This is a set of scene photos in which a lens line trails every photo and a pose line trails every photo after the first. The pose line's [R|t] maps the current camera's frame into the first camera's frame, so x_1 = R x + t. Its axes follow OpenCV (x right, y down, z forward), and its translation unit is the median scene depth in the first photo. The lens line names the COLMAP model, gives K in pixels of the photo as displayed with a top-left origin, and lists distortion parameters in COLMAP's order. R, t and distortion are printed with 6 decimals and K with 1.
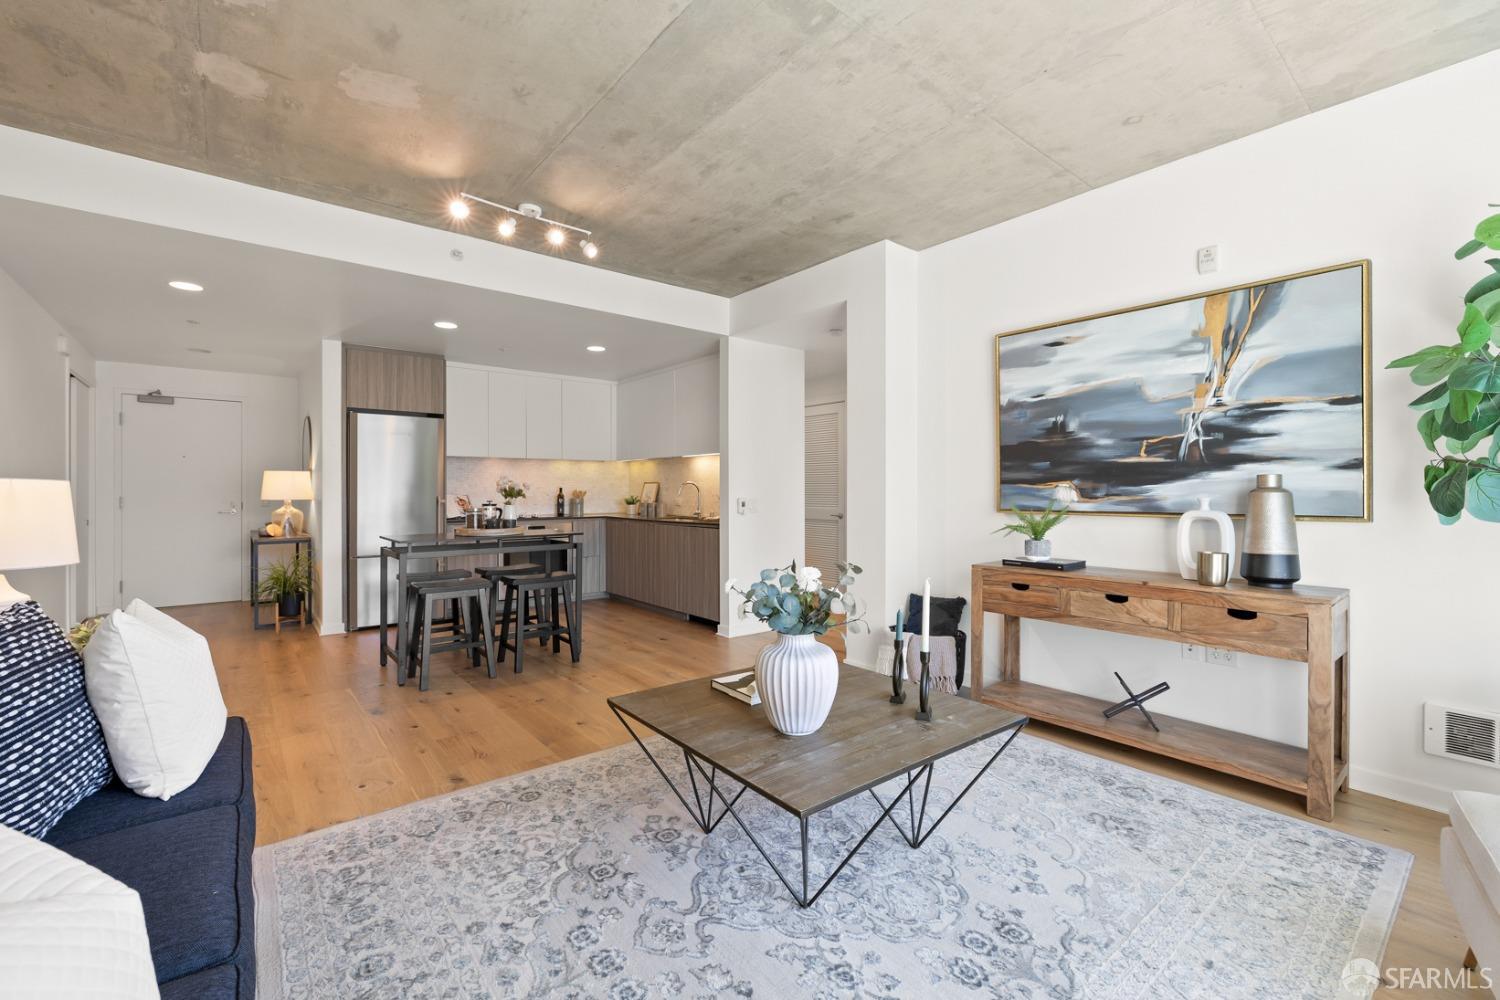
lens RADIAL K [[635.1, 0, 744.5], [0, 635.1, 491.8], [0, 0, 1]] dist [-0.000478, -0.000122]
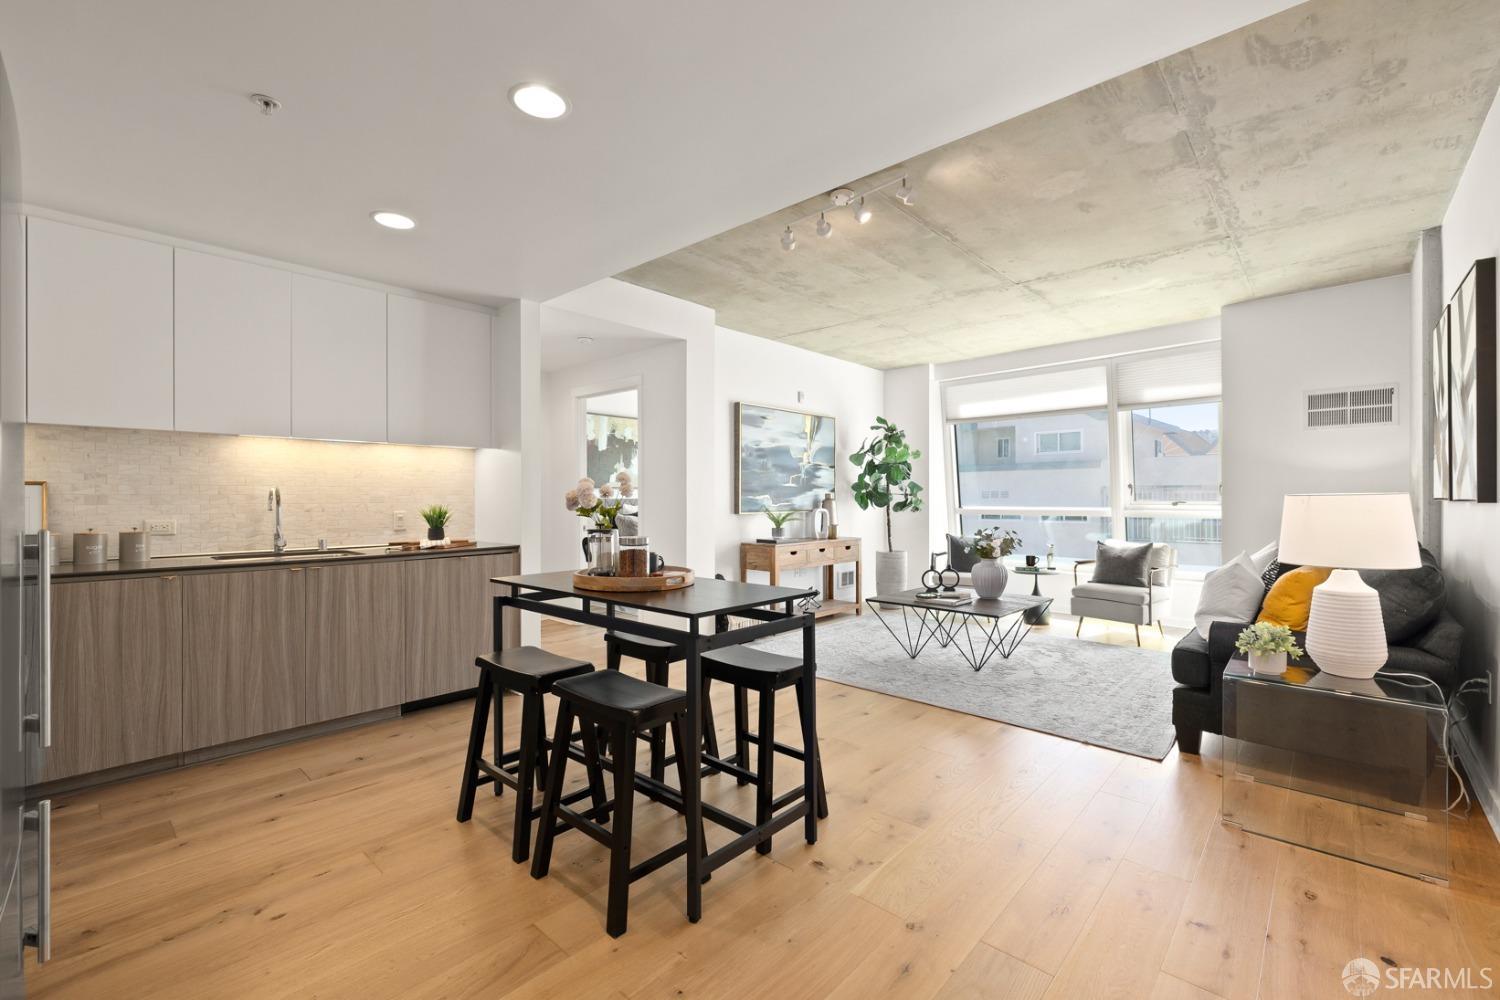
lens RADIAL K [[635.1, 0, 744.5], [0, 635.1, 491.8], [0, 0, 1]] dist [-0.000478, -0.000122]
pose [[-0.140547, 0.012759, 0.989992, -0.930733], [0.004434, 0.999915, -0.012257, -0.003093], [-0.990064, 0.002667, -0.140592, 0.965398]]
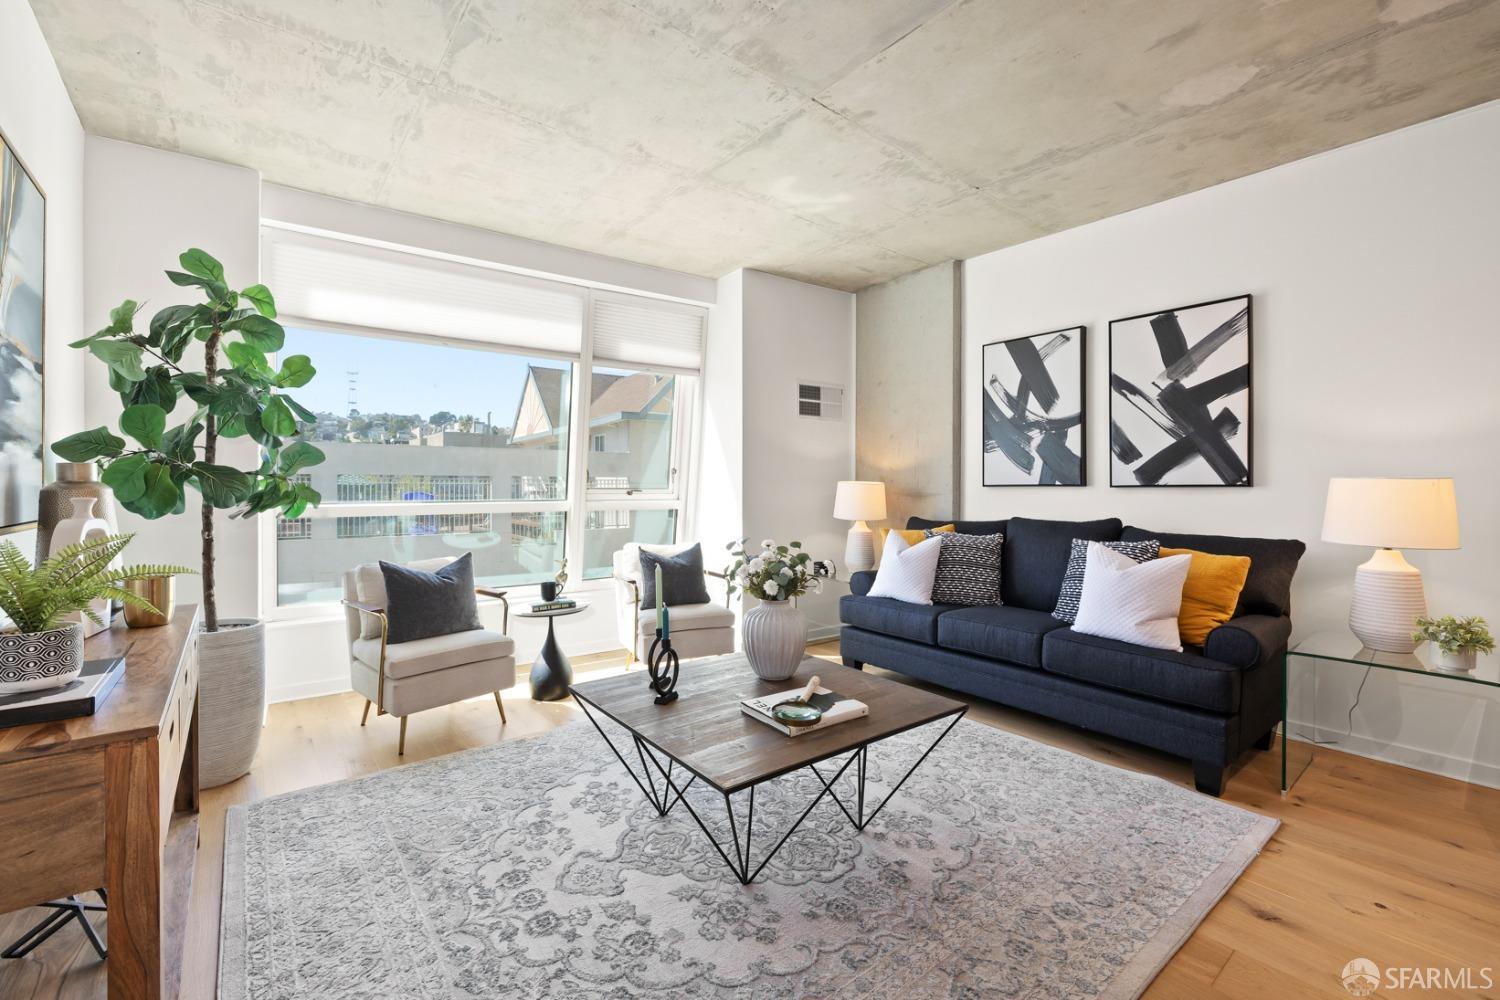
lens RADIAL K [[635.1, 0, 744.5], [0, 635.1, 491.8], [0, 0, 1]] dist [-0.000478, -0.000122]
pose [[-0.999804, 0.000776, 0.019765, 0.049548], [0.000945, 0.999963, 0.008525, -0.000971], [-0.019757, 0.008542, -0.999768, 0.959383]]
